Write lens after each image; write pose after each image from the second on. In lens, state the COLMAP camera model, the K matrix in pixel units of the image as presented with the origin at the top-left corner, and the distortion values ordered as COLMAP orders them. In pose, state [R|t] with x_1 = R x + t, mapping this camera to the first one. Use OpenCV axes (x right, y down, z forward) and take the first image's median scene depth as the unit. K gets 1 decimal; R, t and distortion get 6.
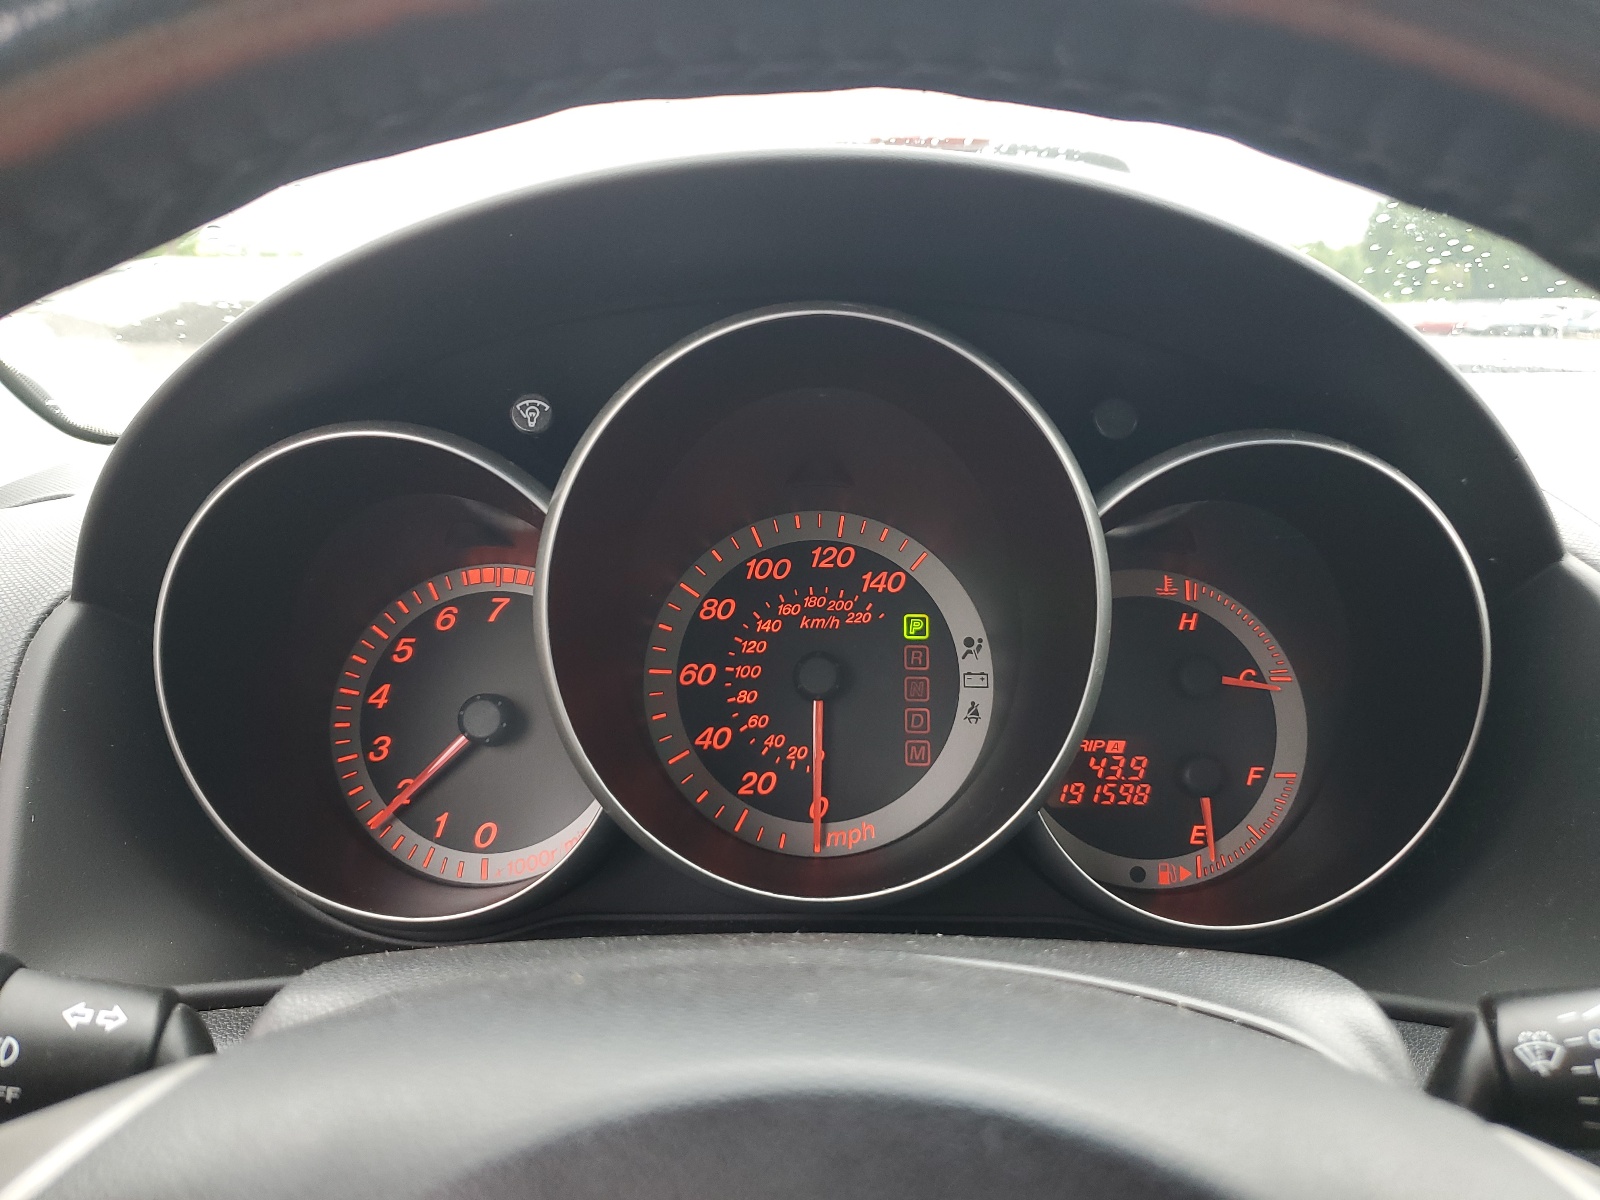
lens RADIAL K [[1230.3, 0, 799.9], [0, 1230.3, 602.8], [0, 0, 1]] dist [-0.003891, -0.002156]
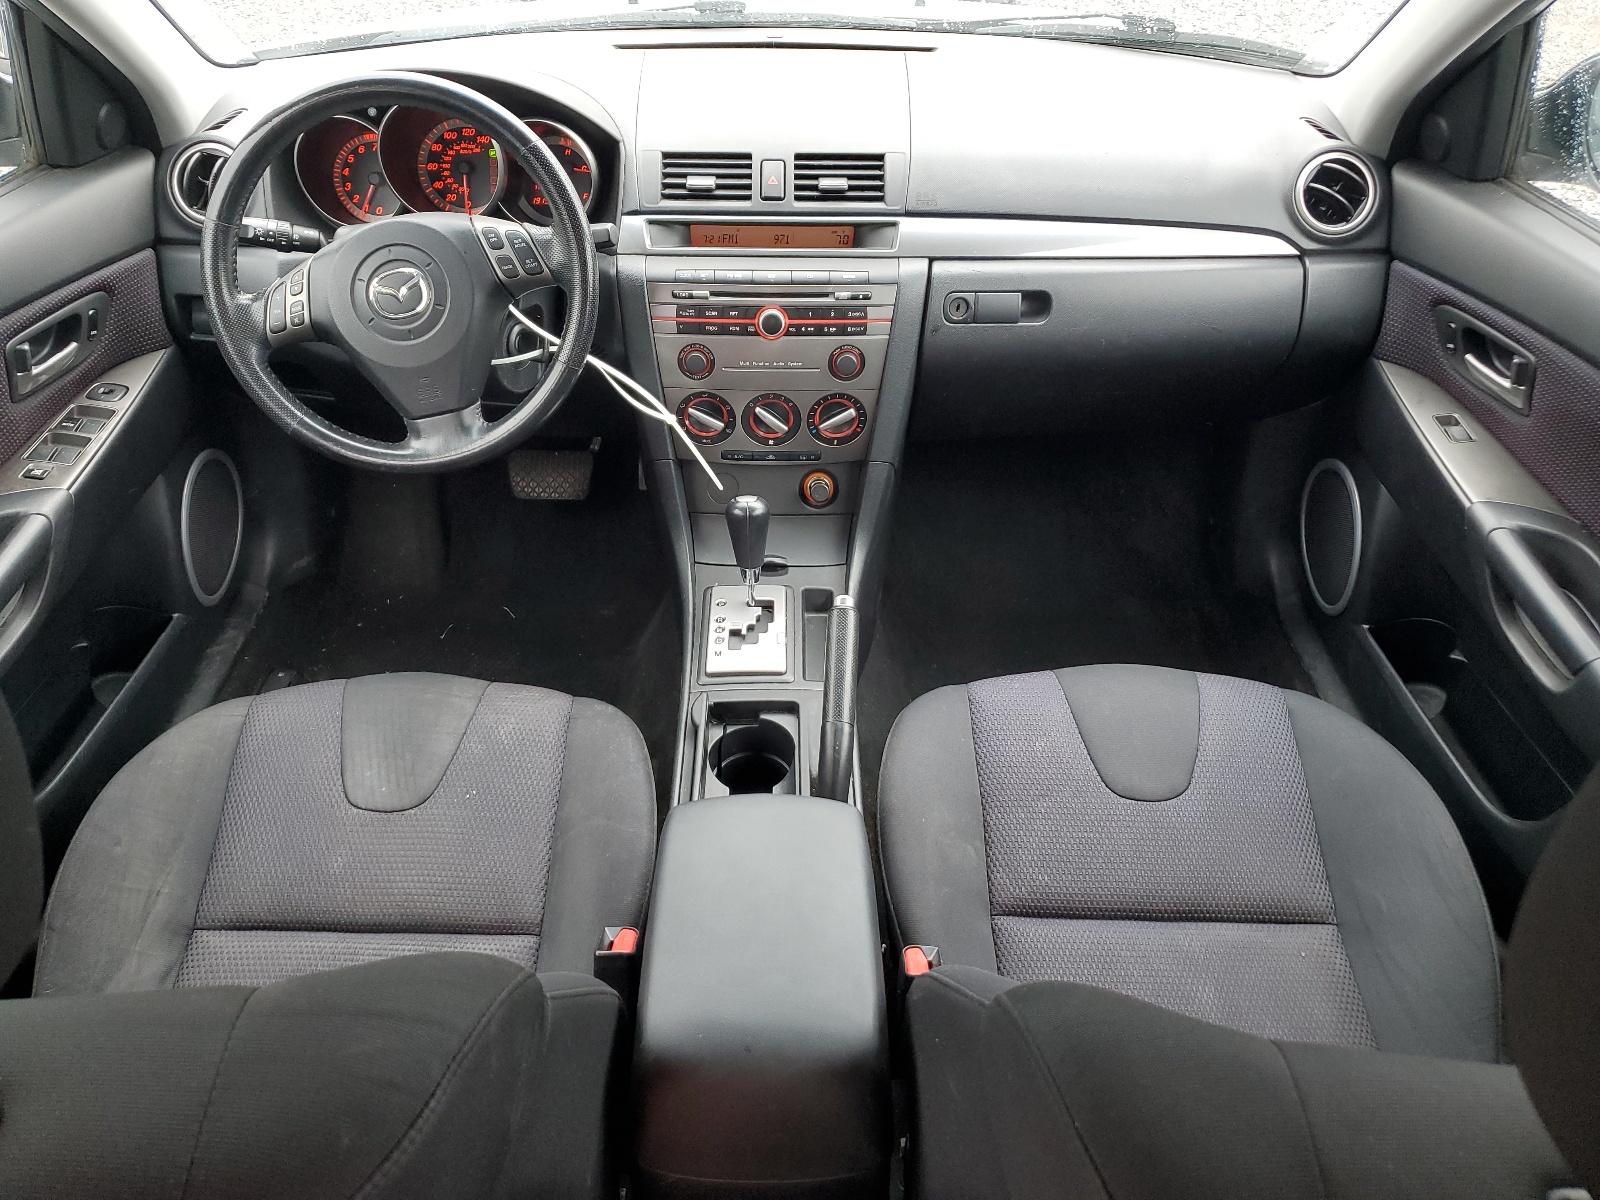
lens RADIAL K [[1230.3, 0, 796.9], [0, 1230.3, 598.9], [0, 0, 1]] dist [-0.003891, -0.002156]
pose [[0.999621, 0.004082, 0.027242, 0.905587], [-0.015245, 0.905681, 0.423686, -0.342619], [-0.022943, -0.423940, 0.905399, -2.880588]]
